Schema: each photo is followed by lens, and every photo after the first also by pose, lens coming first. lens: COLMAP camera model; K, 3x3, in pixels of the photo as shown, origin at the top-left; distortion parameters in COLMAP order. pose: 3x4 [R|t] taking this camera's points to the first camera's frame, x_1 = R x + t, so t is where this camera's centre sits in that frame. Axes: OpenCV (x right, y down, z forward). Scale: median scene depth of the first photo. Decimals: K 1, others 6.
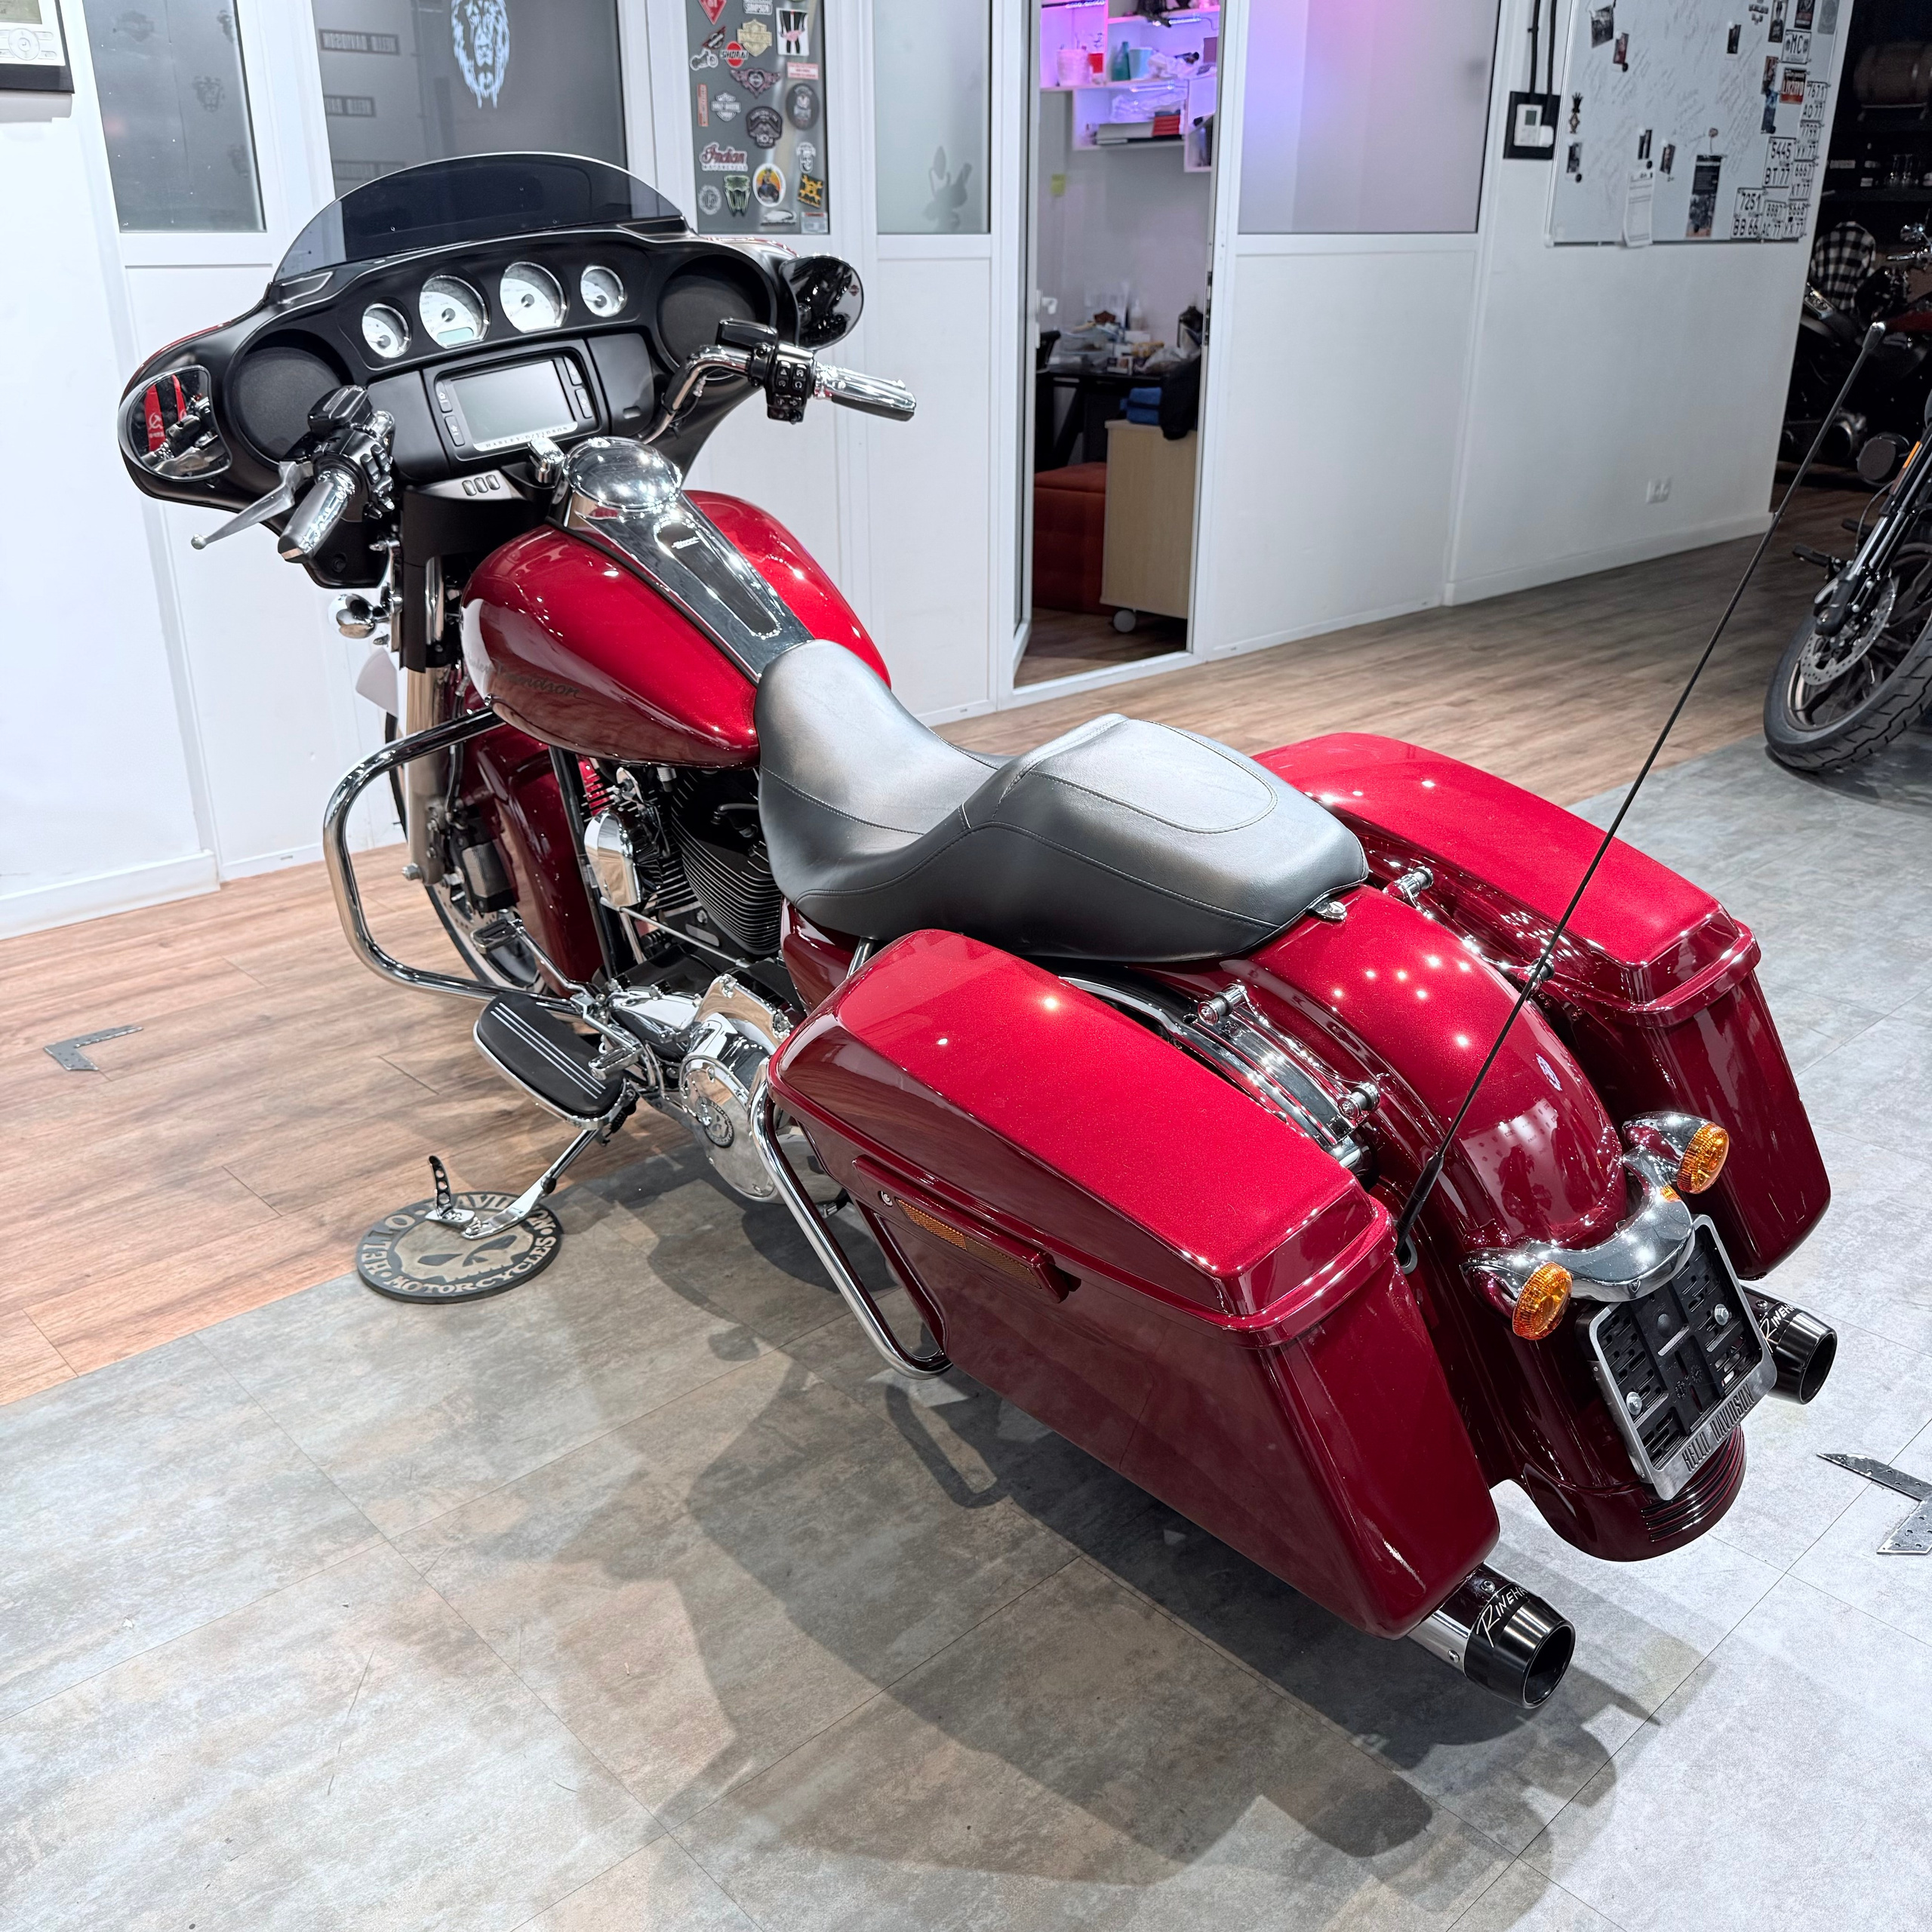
lens RADIAL K [[1830.6, 0, 958.4], [0, 1830.6, 956.4], [0, 0, 1]] dist [0.005302, 0.000000]
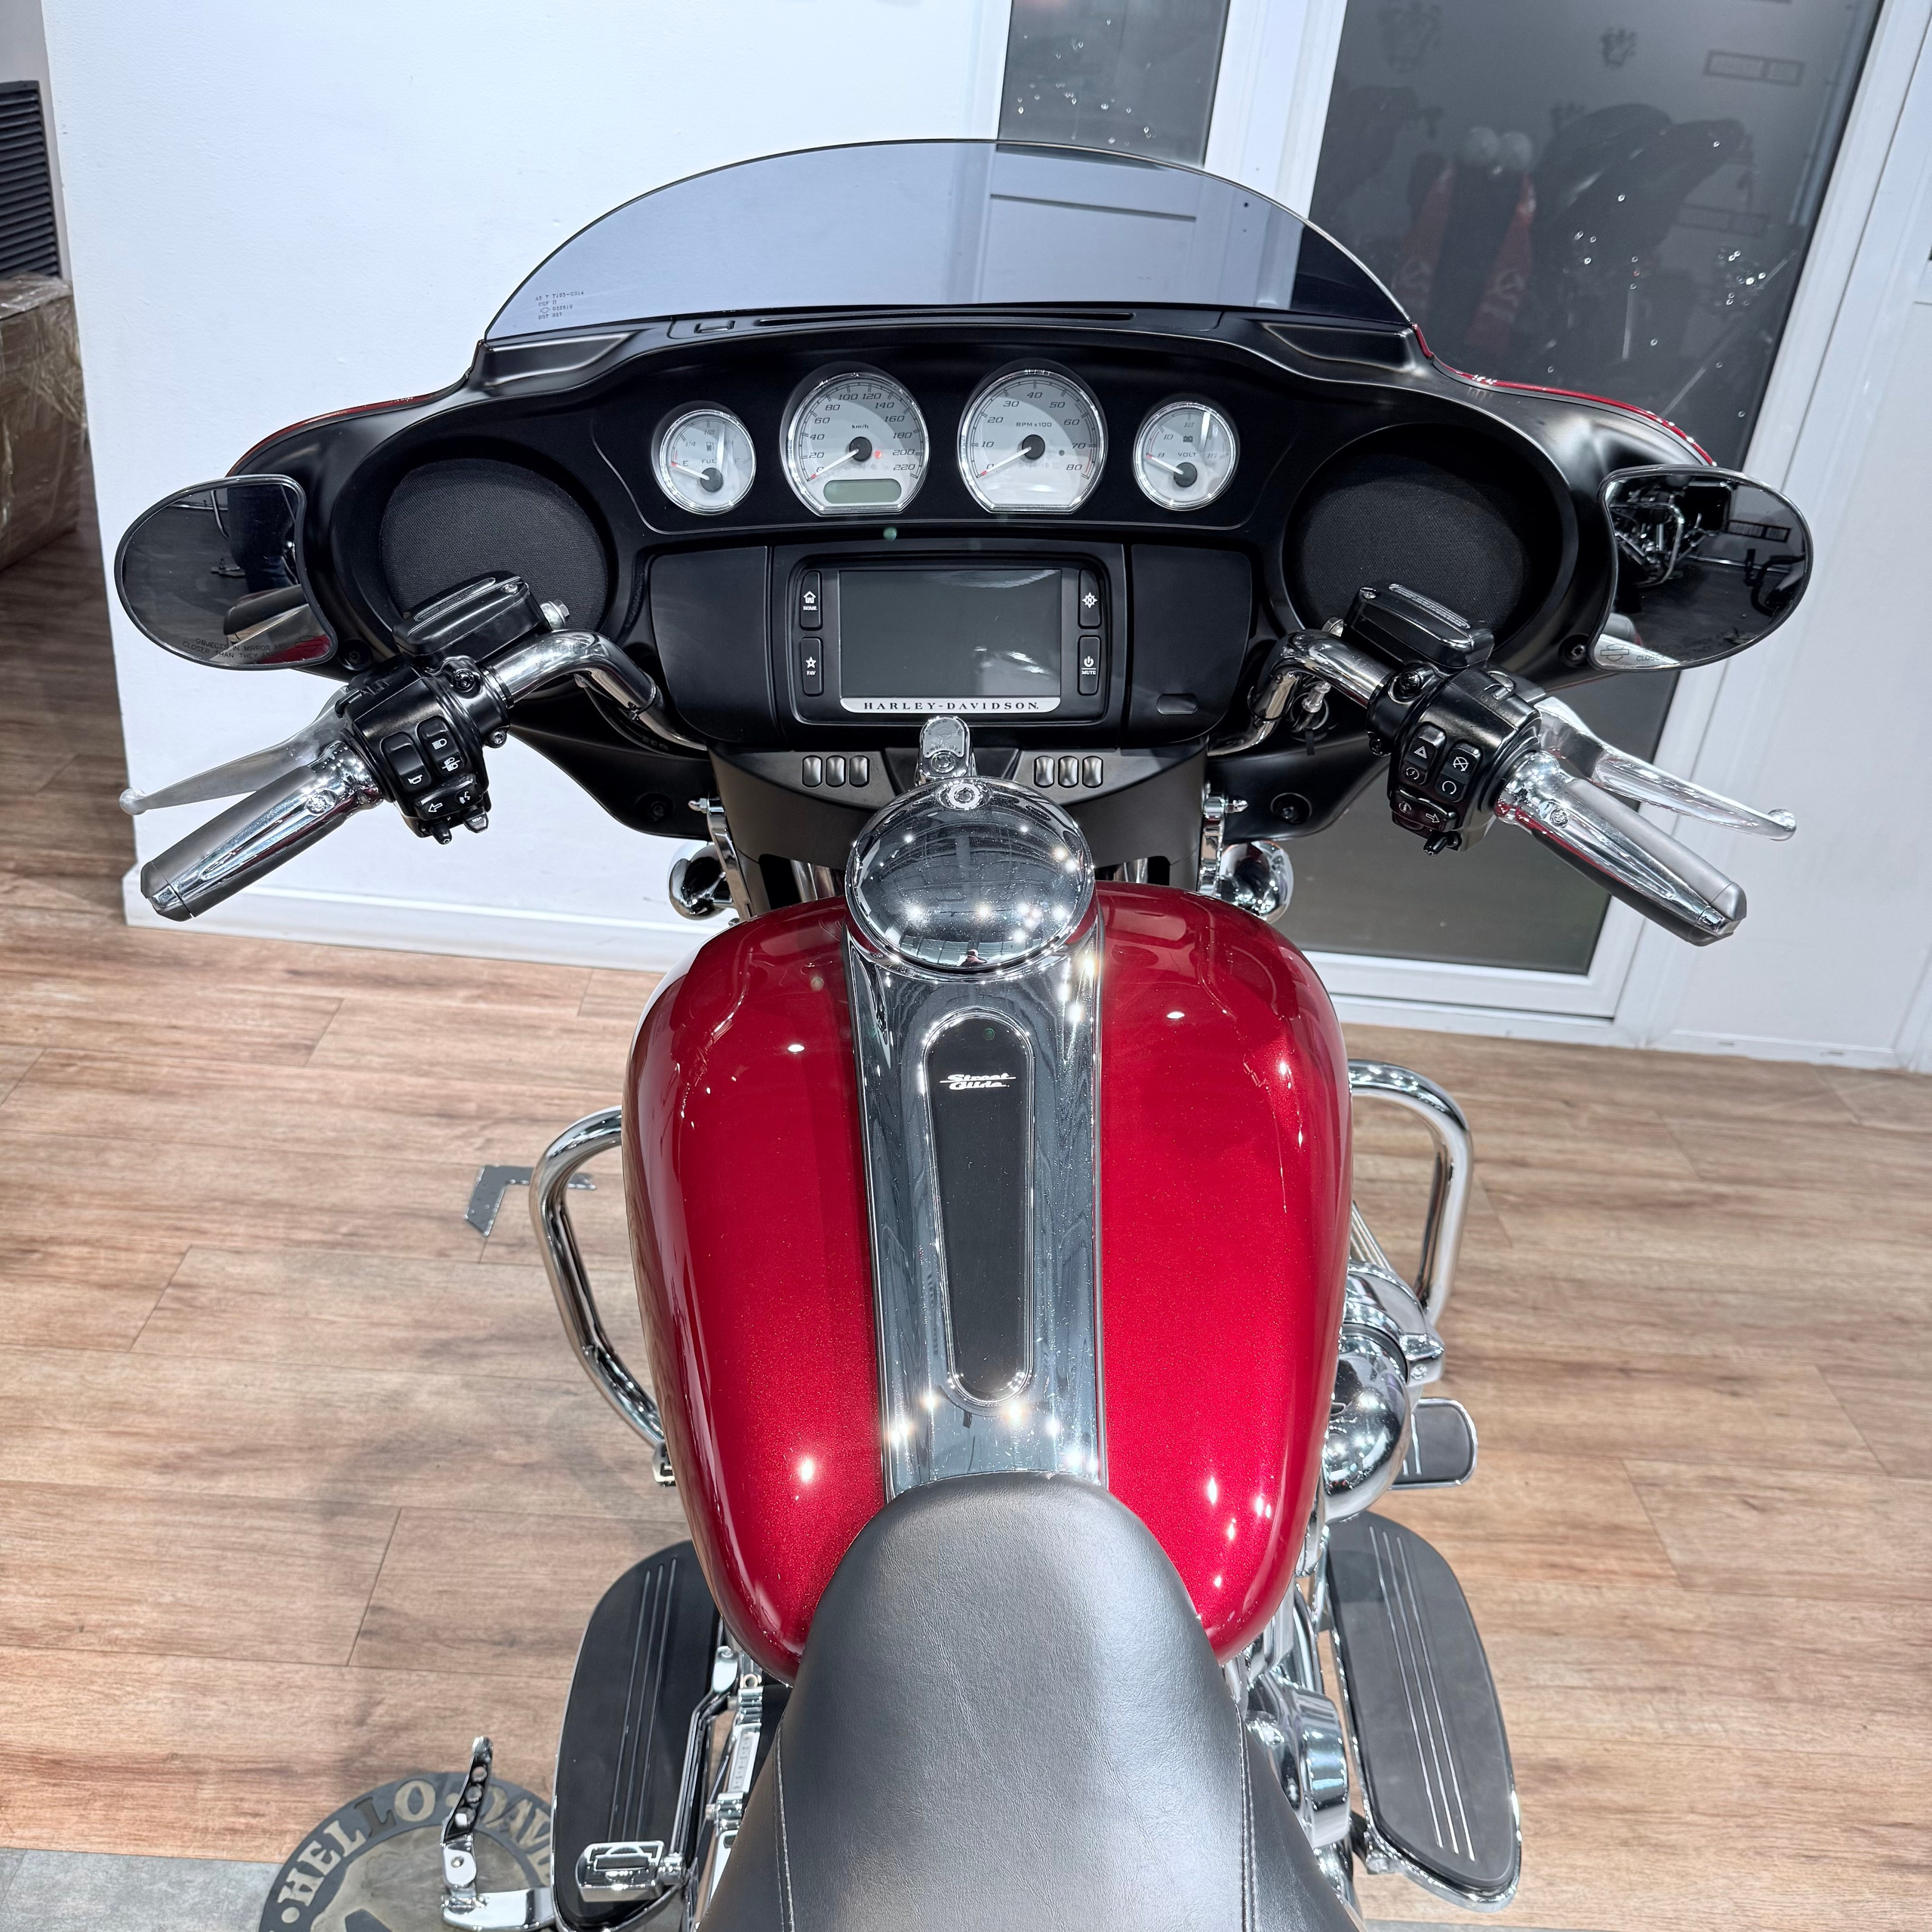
lens RADIAL K [[1830.6, 0, 962.3], [0, 1830.6, 977.1], [0, 0, 1]] dist [0.005302, 0.000000]
pose [[0.744142, 0.385434, -0.545612, 0.067285], [-0.343985, 0.921240, 0.181637, -0.274418], [0.572649, 0.052519, 0.818117, 0.524462]]
